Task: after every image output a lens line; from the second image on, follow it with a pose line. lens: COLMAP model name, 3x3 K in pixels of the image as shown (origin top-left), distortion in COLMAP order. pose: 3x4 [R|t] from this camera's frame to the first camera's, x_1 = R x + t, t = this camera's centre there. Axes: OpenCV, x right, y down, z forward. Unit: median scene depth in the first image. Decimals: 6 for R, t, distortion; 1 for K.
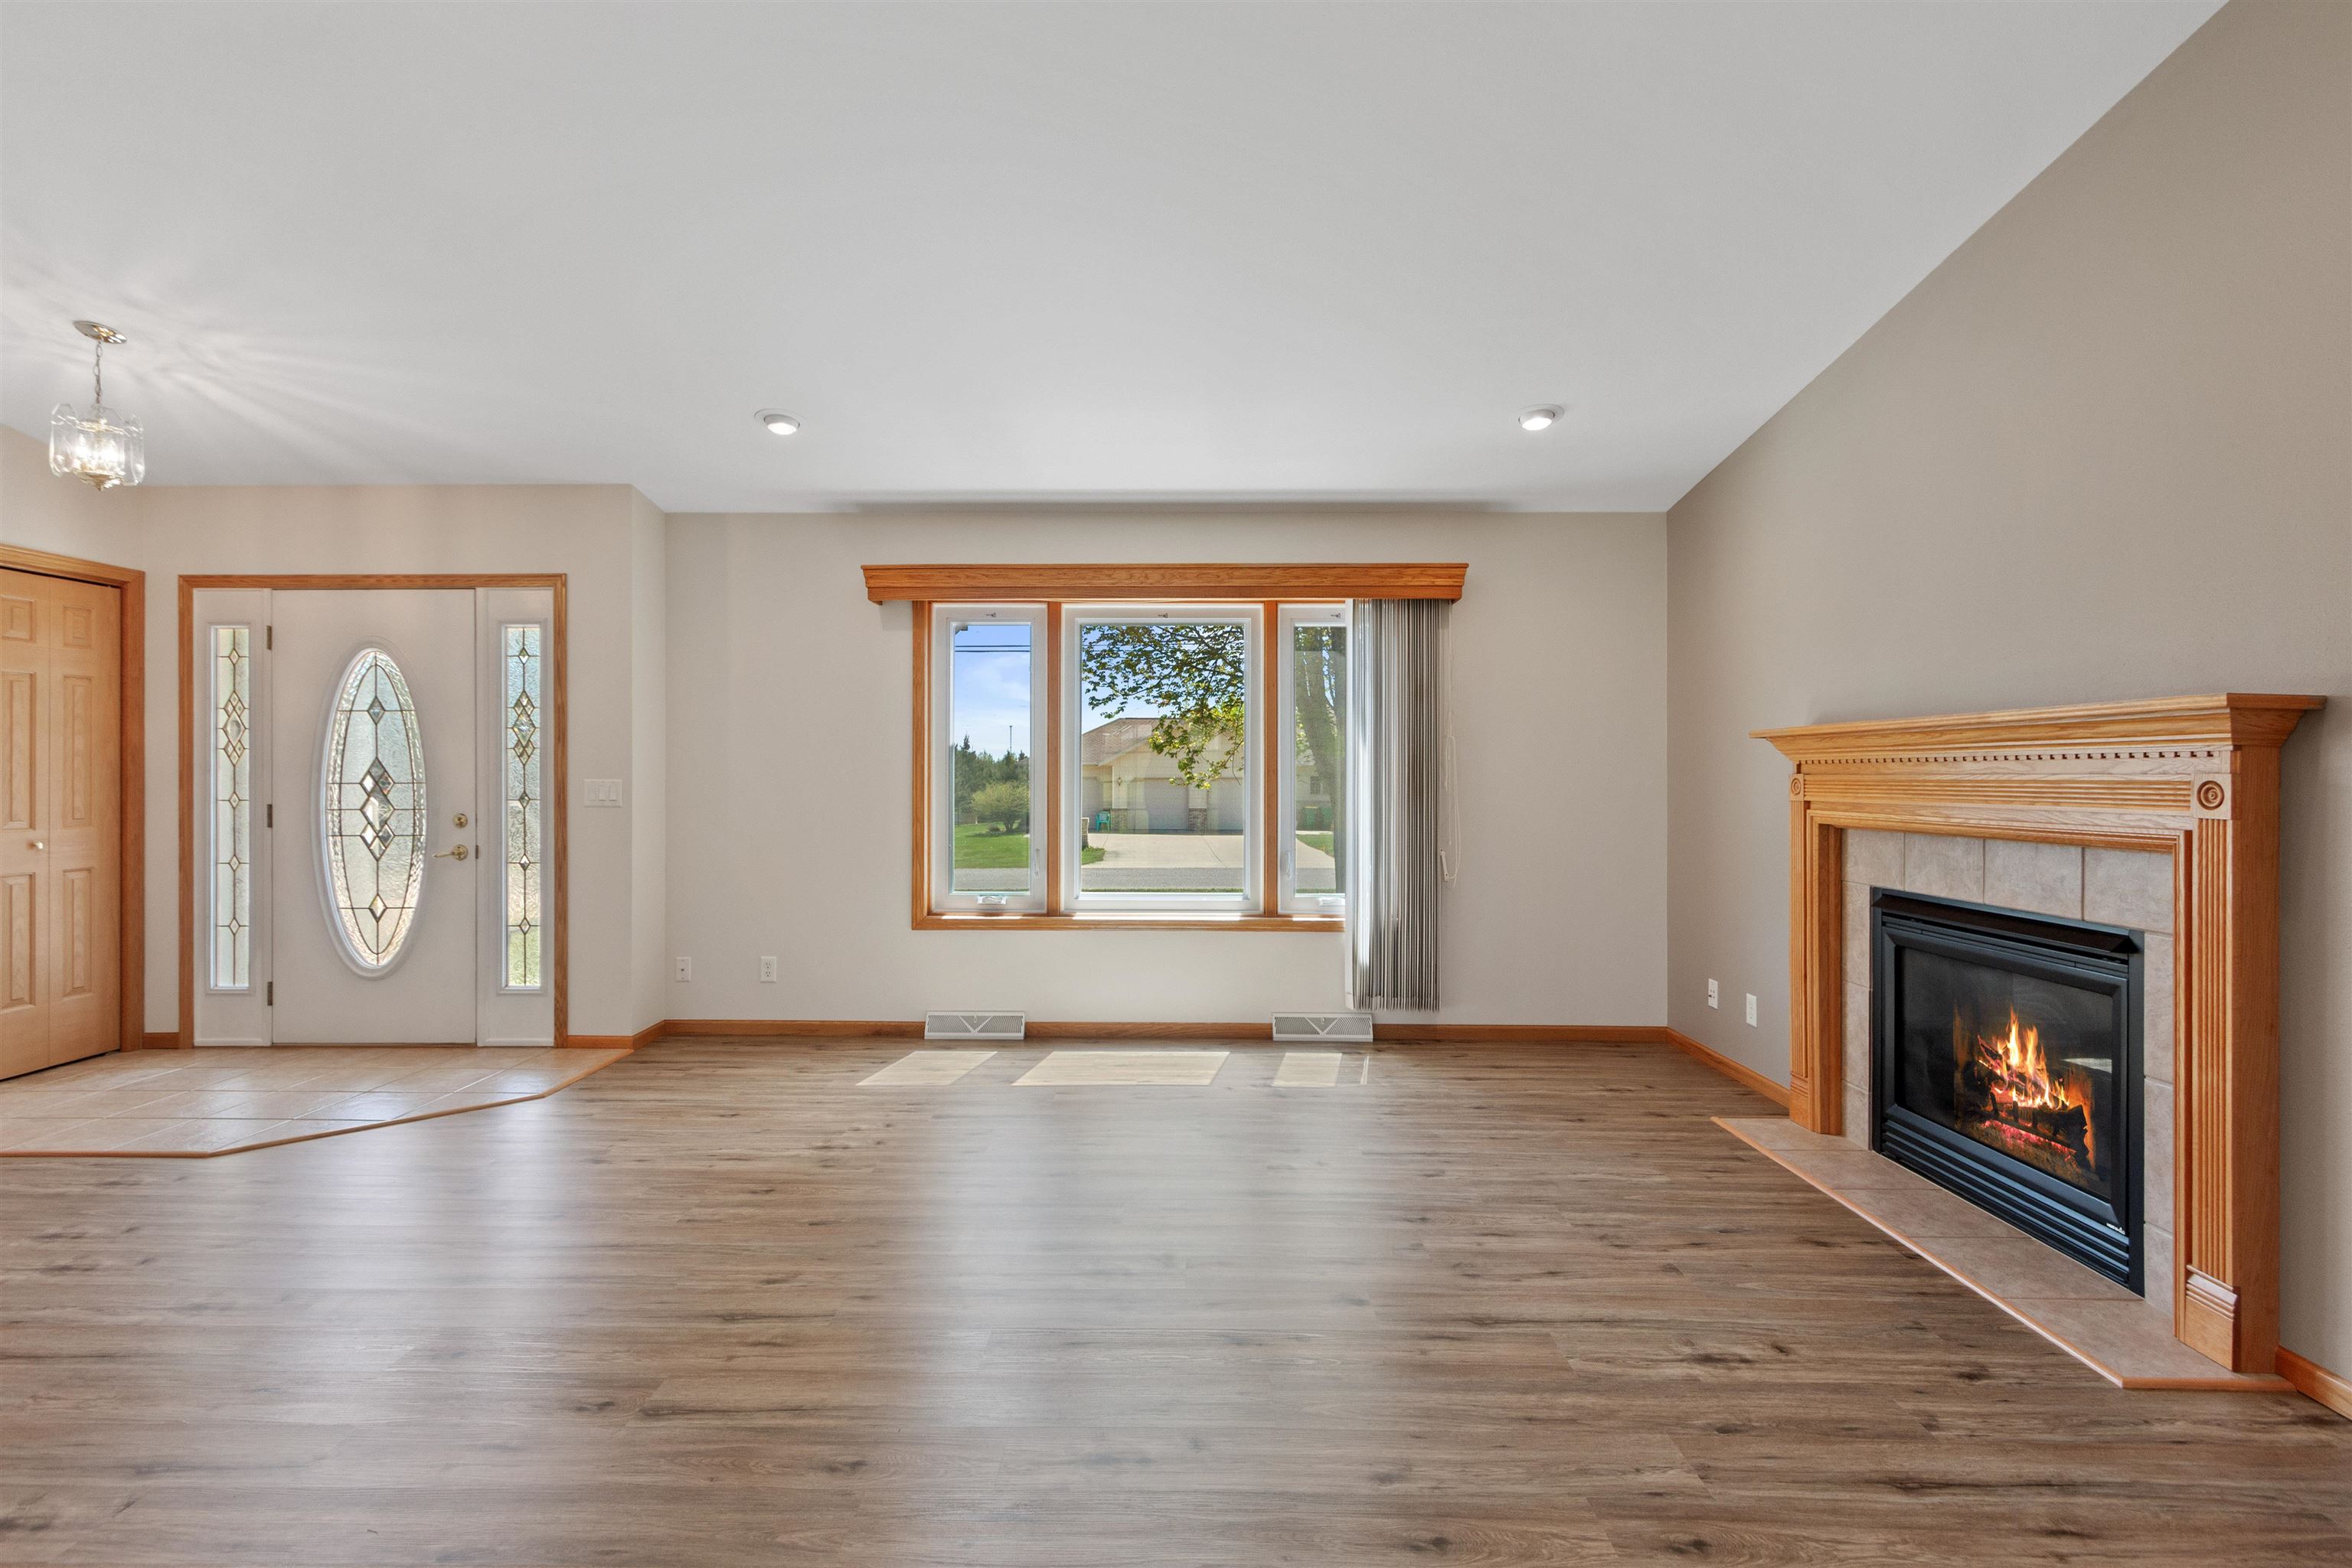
lens RADIAL K [[1095.4, 0, 1168.4], [0, 1095.4, 779.7], [0, 0, 1]] dist [0.004260, 0.000287]
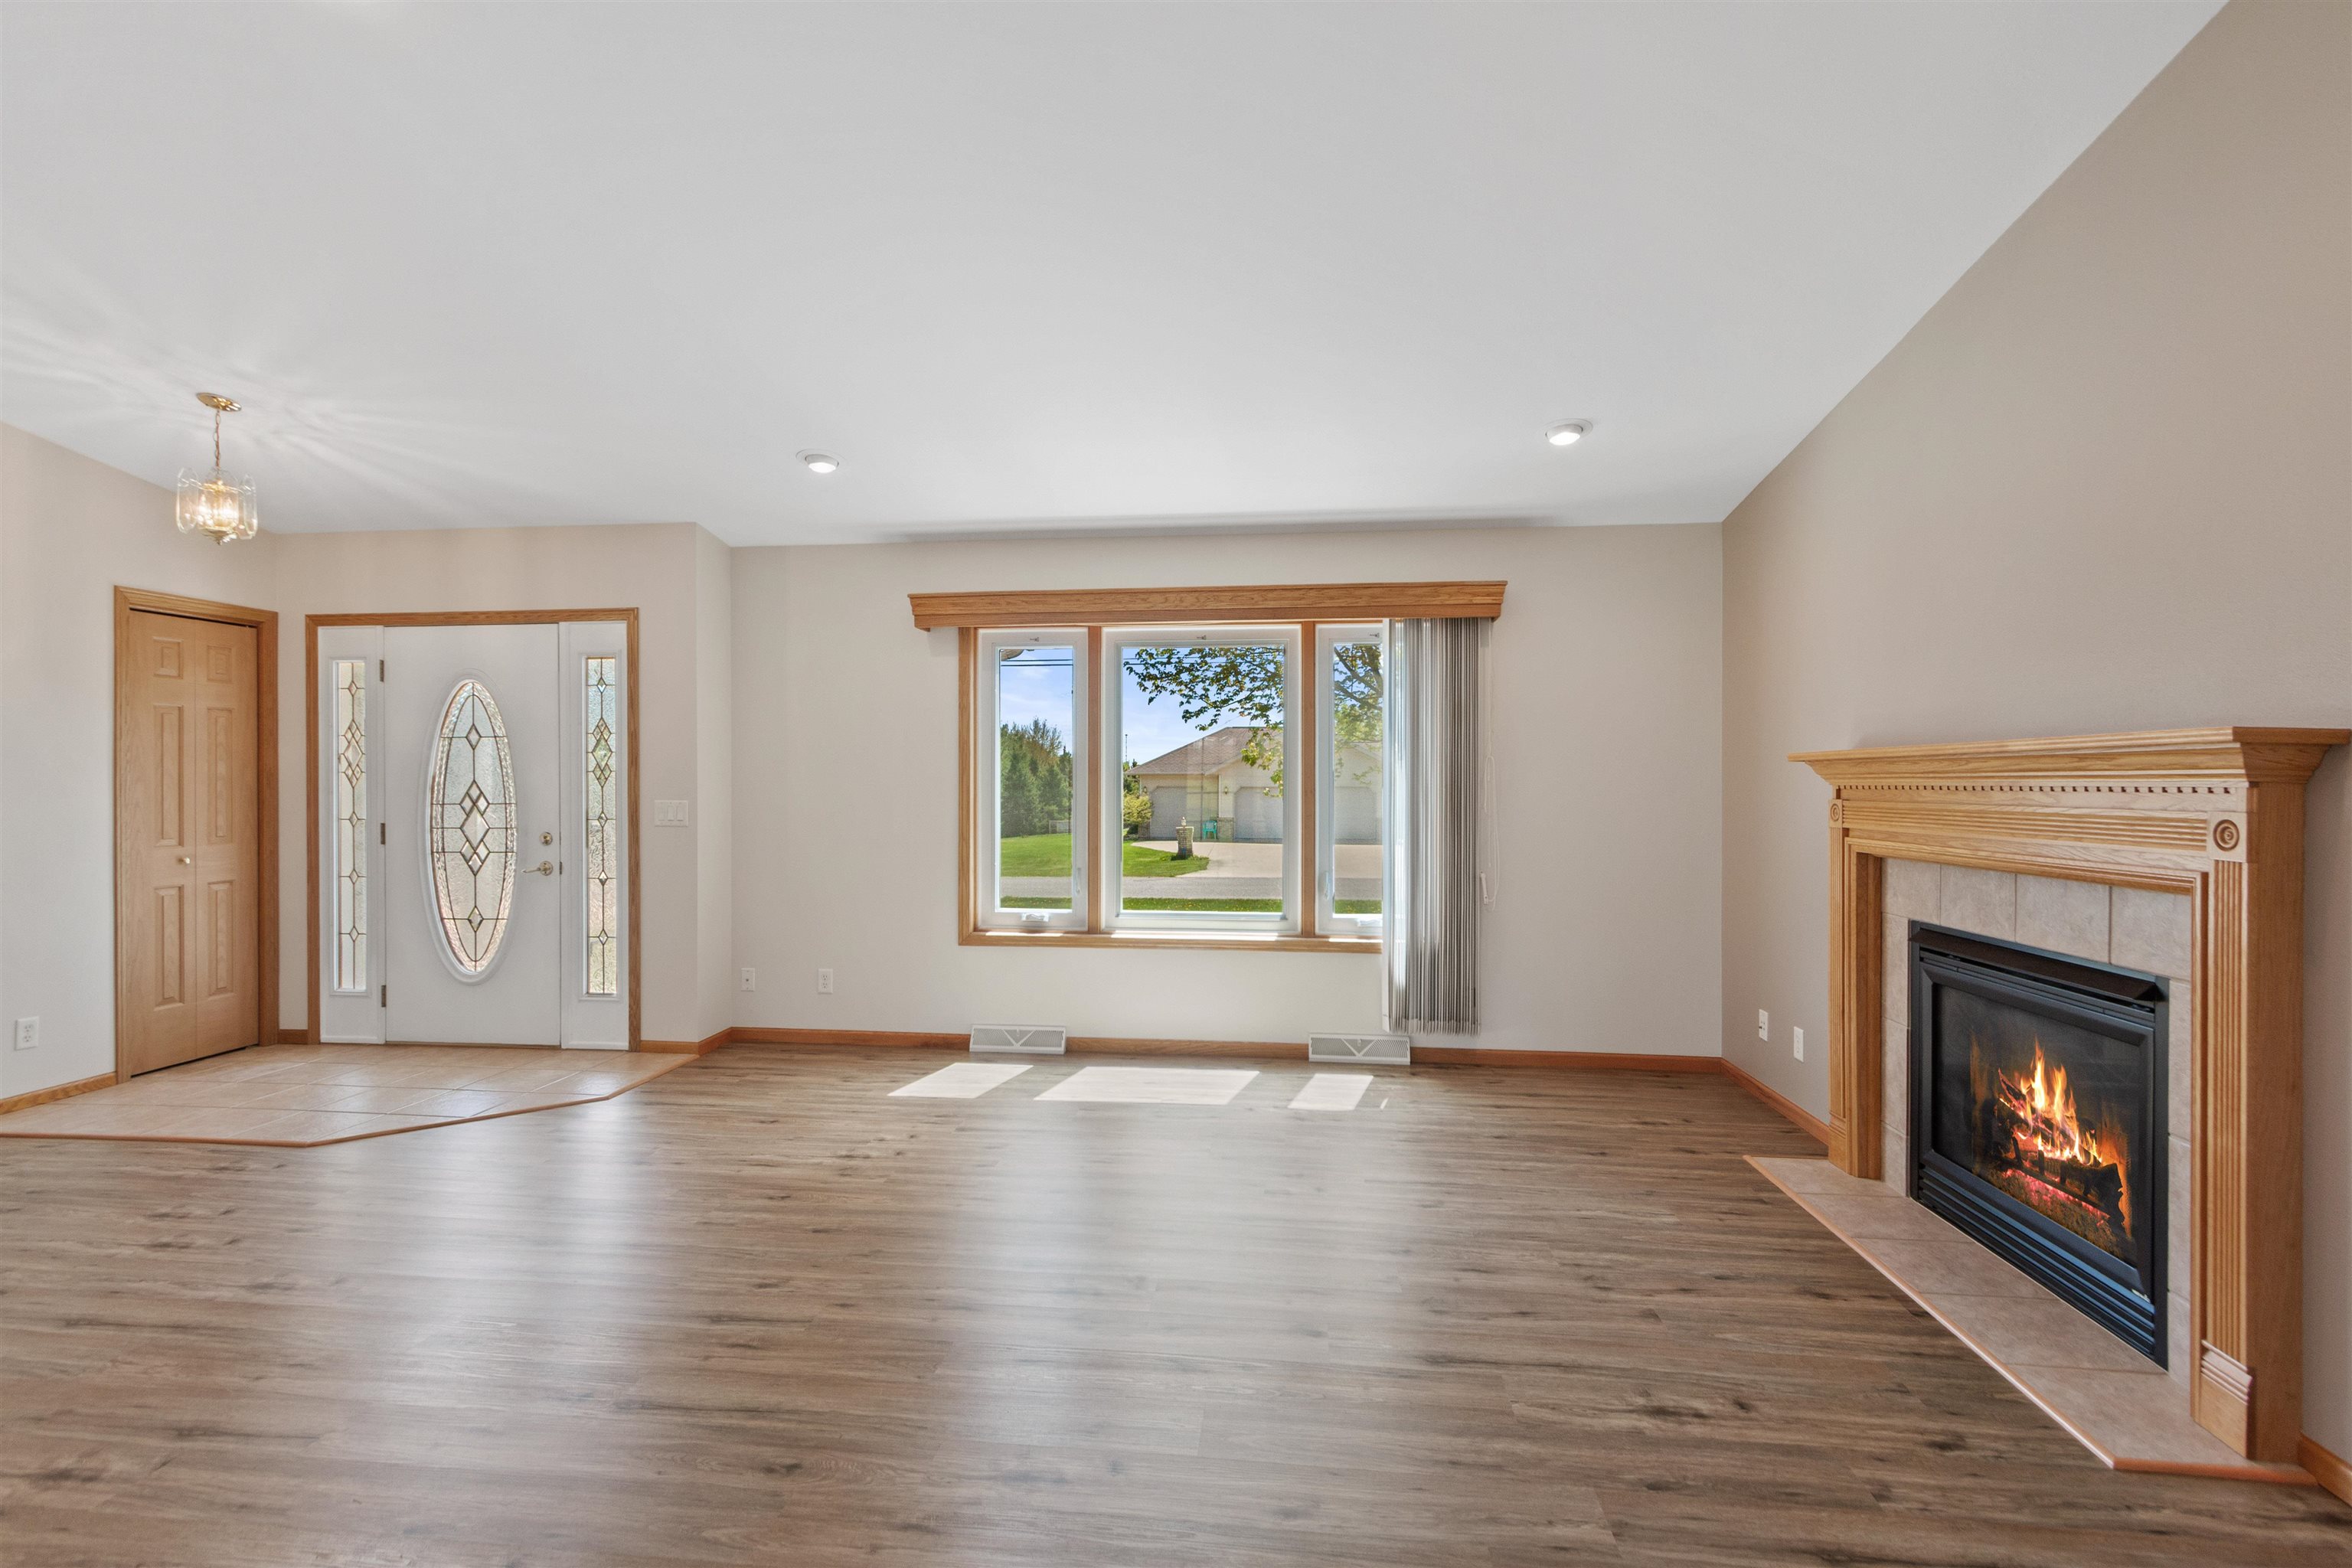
lens RADIAL K [[1090.9, 0, 1172.1], [0, 1090.9, 793.2], [0, 0, 1]] dist [0.006026, 0.000068]
pose [[0.994786, -0.000232, -0.101987, 0.119035], [0.000779, 0.999986, 0.005322, -0.020092], [0.101984, -0.005374, 0.994772, -0.005904]]
